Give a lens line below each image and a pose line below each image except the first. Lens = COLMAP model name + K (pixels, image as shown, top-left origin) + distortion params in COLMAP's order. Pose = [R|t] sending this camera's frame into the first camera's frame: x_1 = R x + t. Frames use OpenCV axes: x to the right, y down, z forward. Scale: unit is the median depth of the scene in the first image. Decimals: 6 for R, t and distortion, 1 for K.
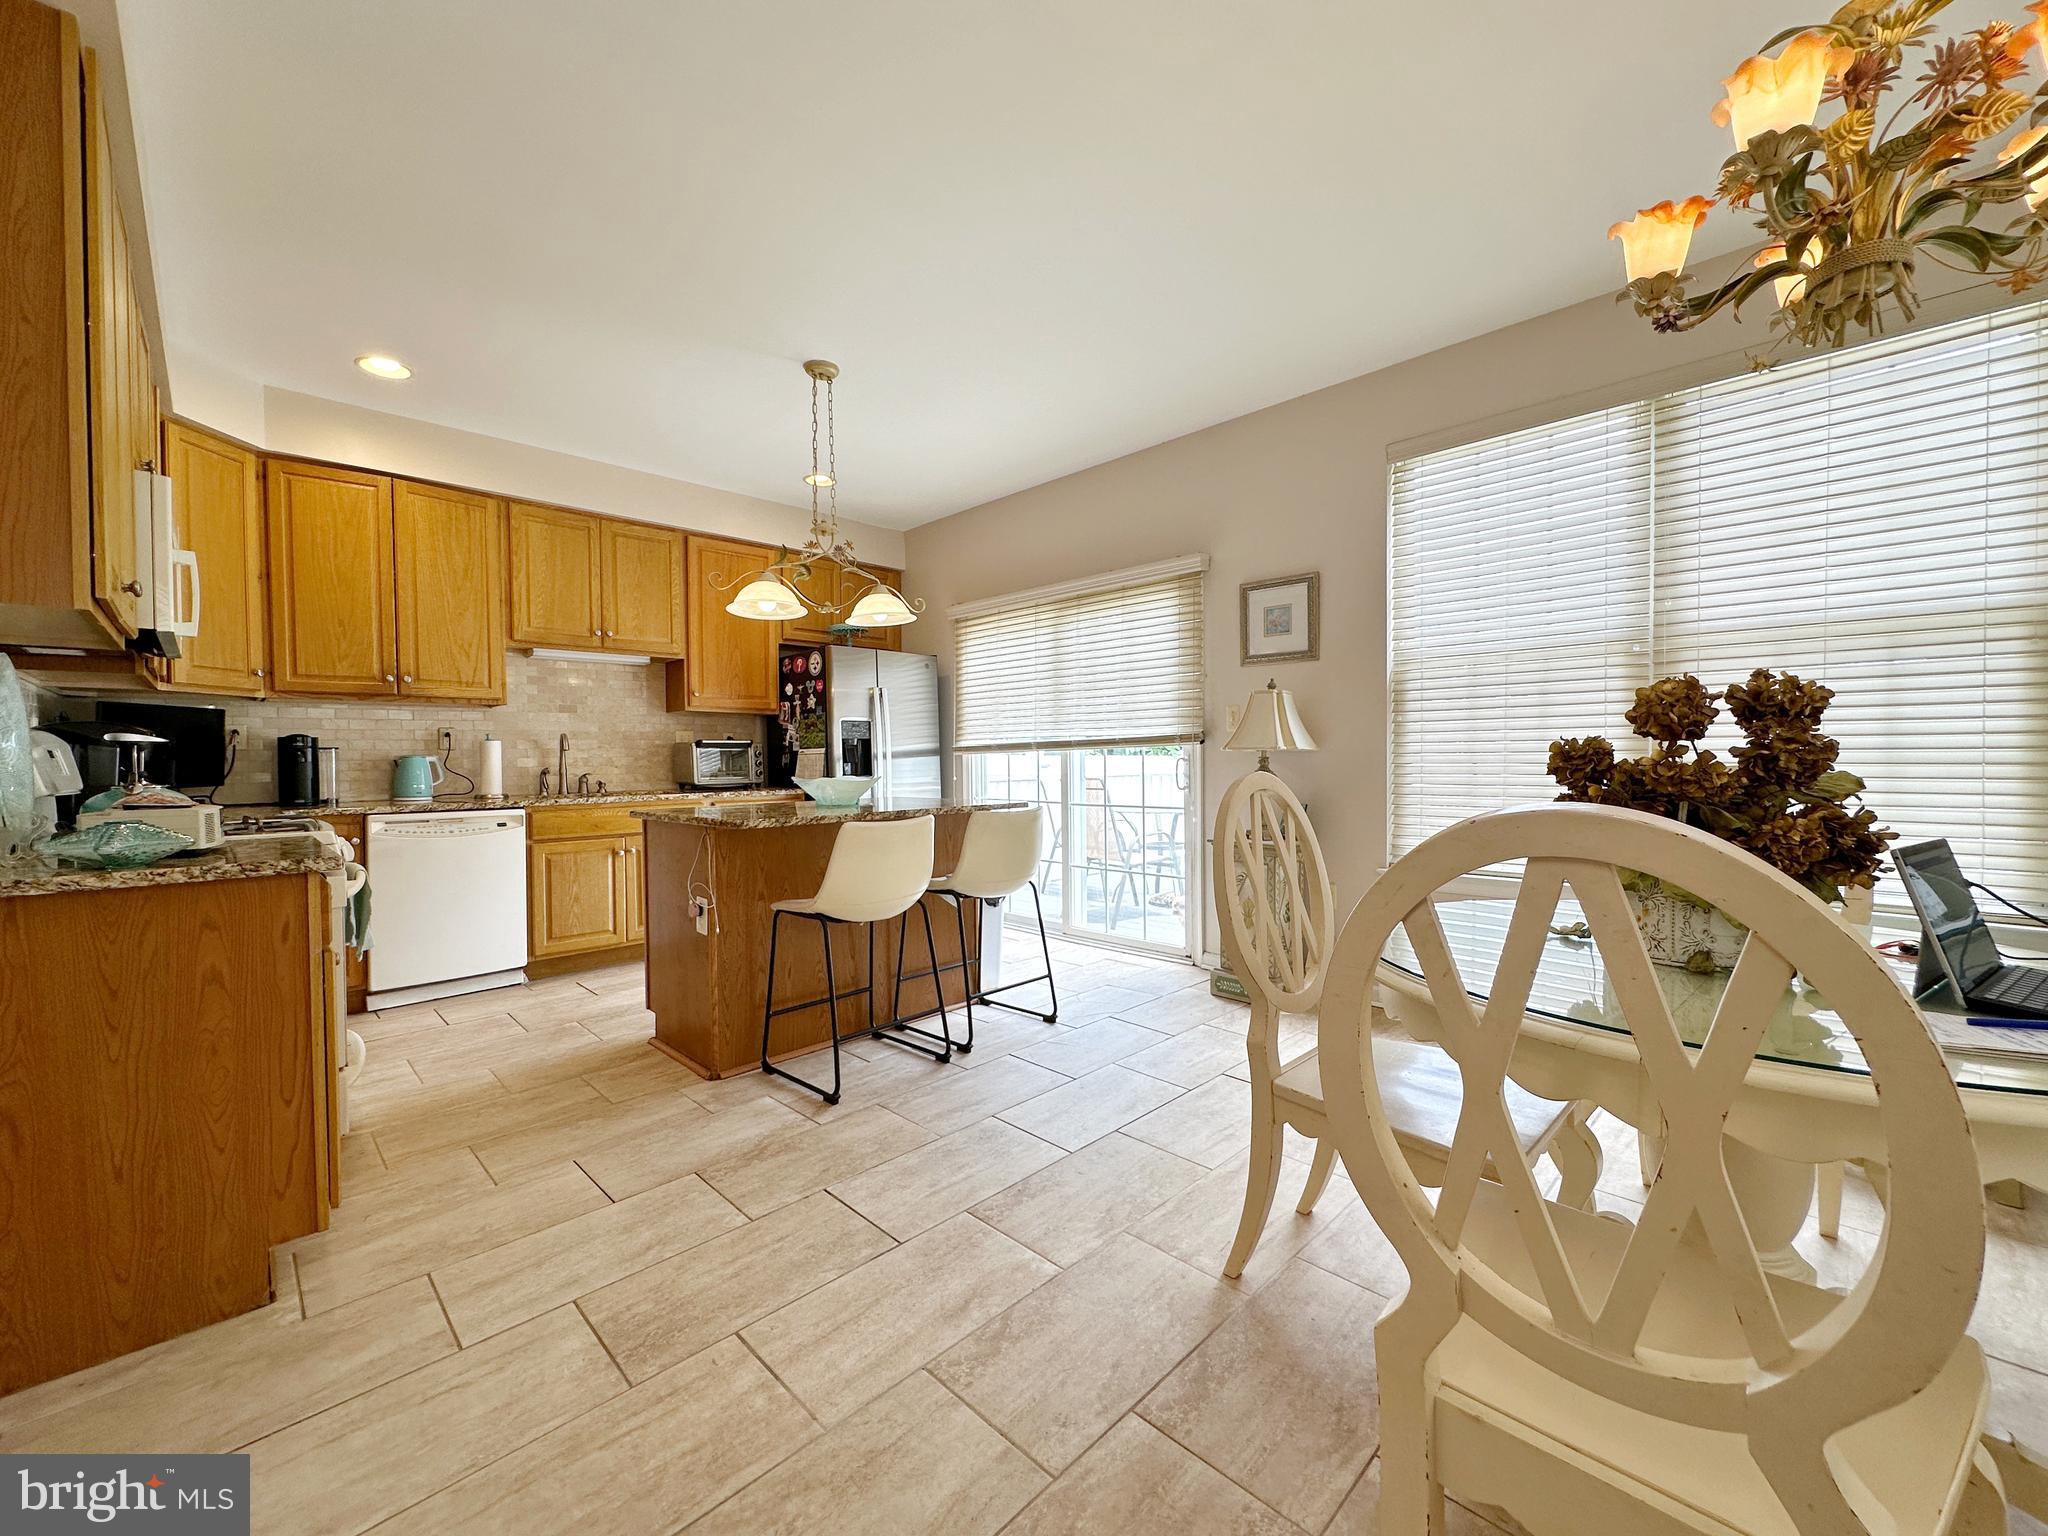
lens RADIAL K [[818.2, 0, 1016.1], [0, 818.2, 775.4], [0, 0, 1]] dist [-0.002768, -0.000313]
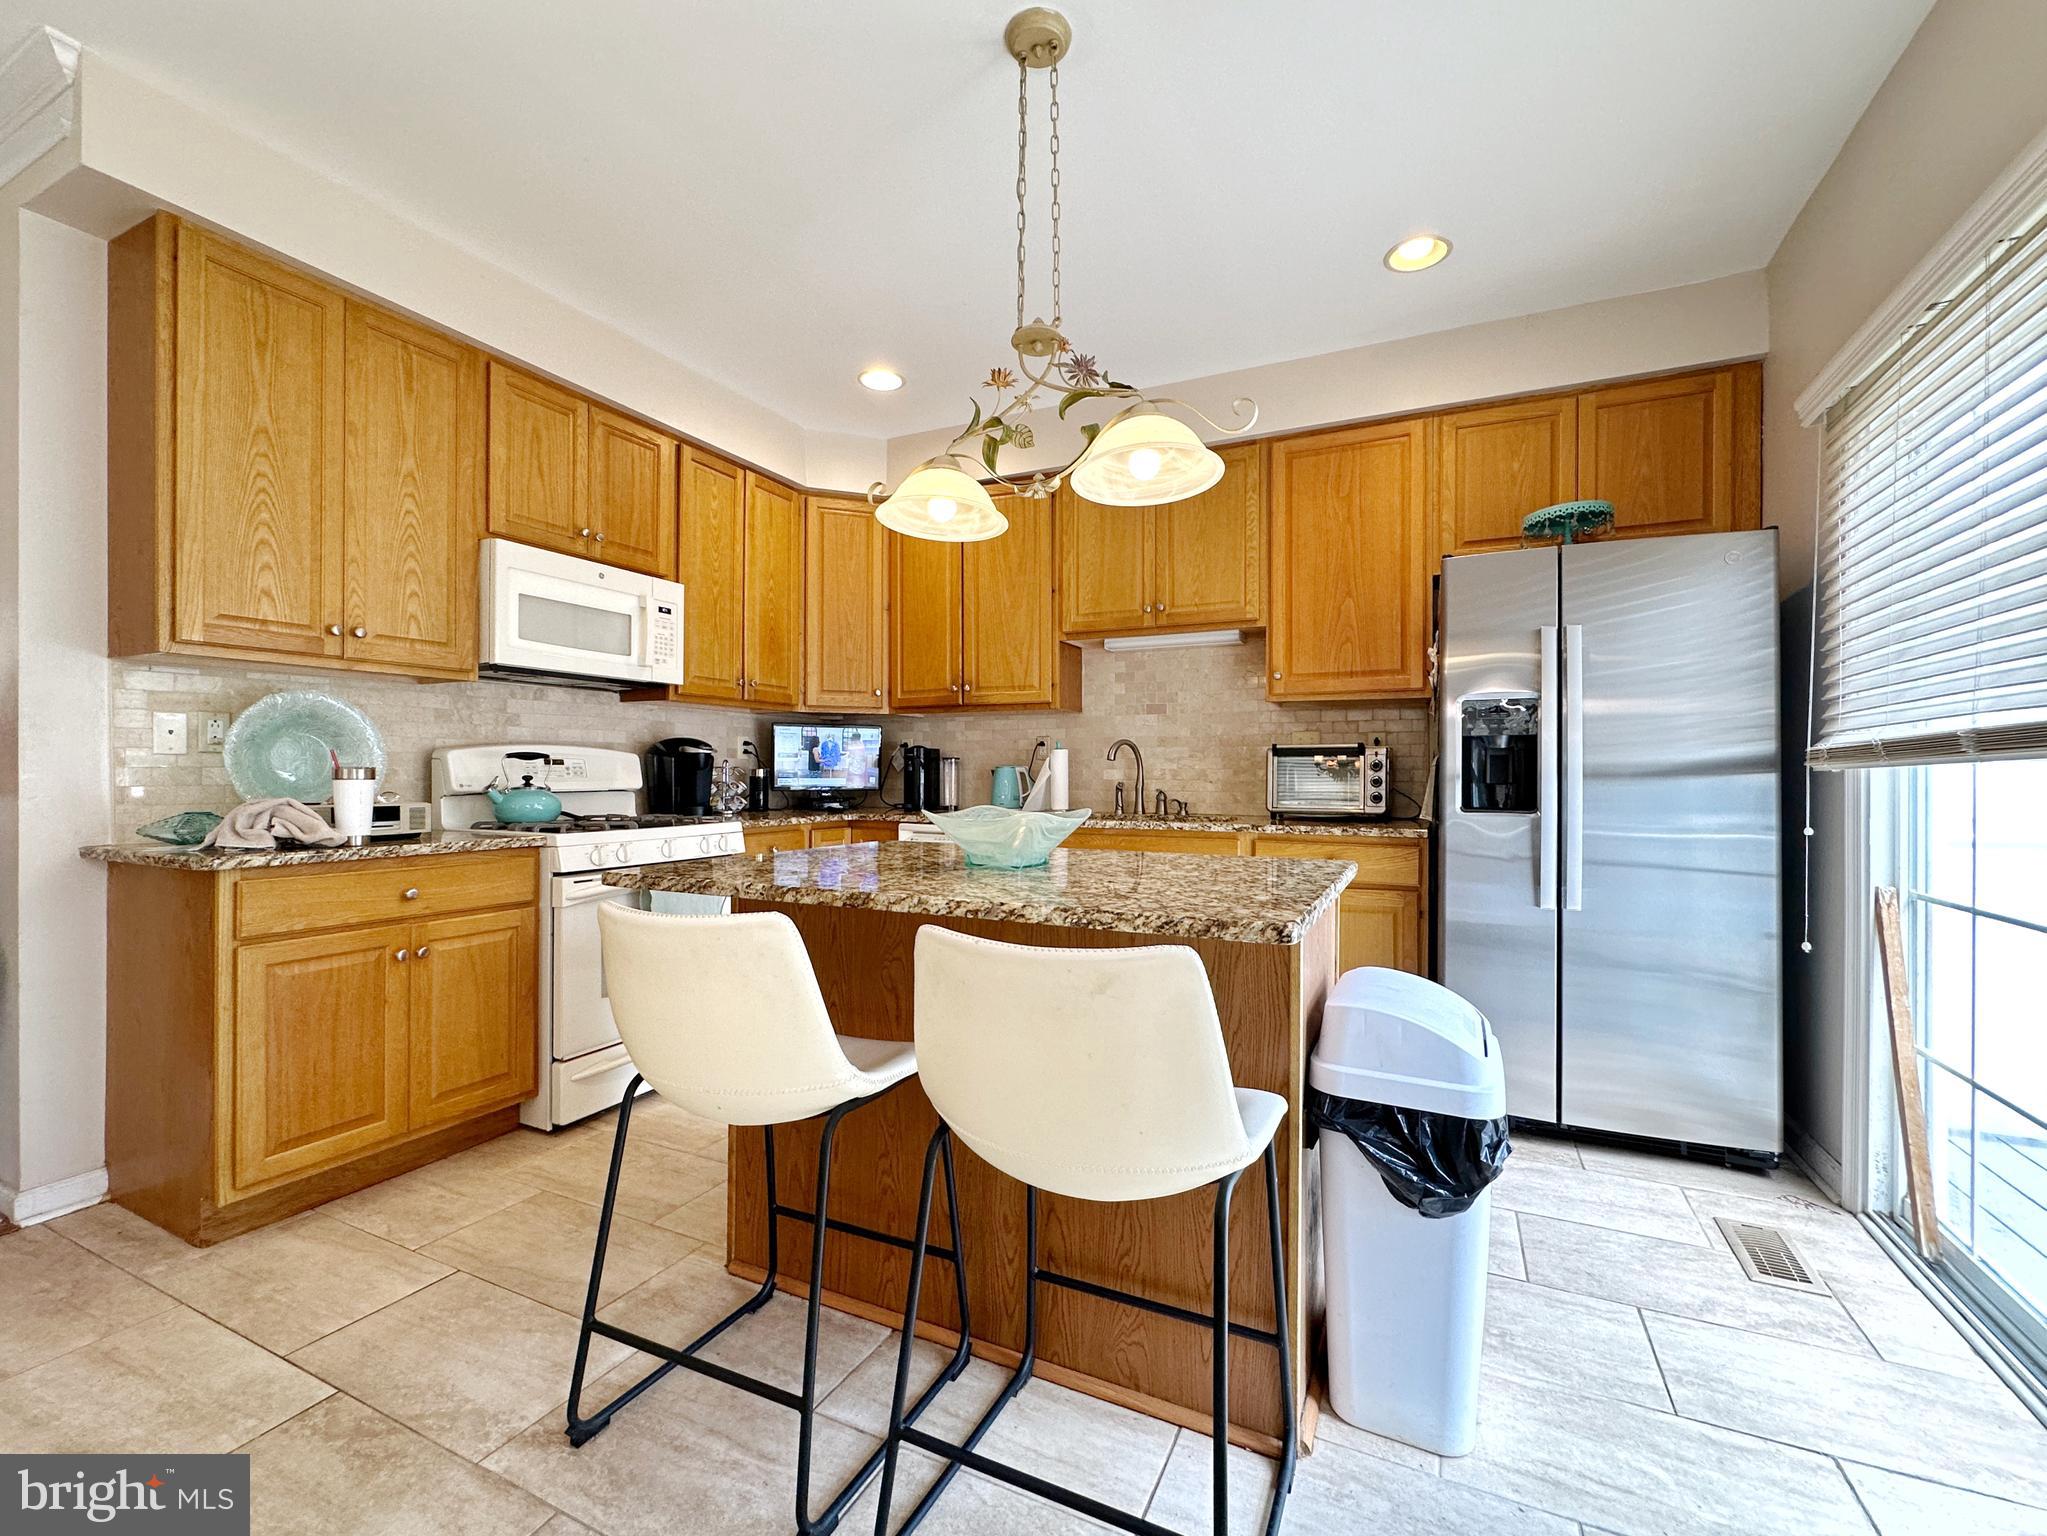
lens RADIAL K [[855.6, 0, 1050.5], [0, 855.6, 767.2], [0, 0, 1]] dist [-0.000453, 0.000167]
pose [[0.342272, 0.004072, -0.939592, 0.220971], [-0.030674, 0.999506, -0.006842, -0.015040], [0.939100, 0.031163, 0.342228, 0.631018]]
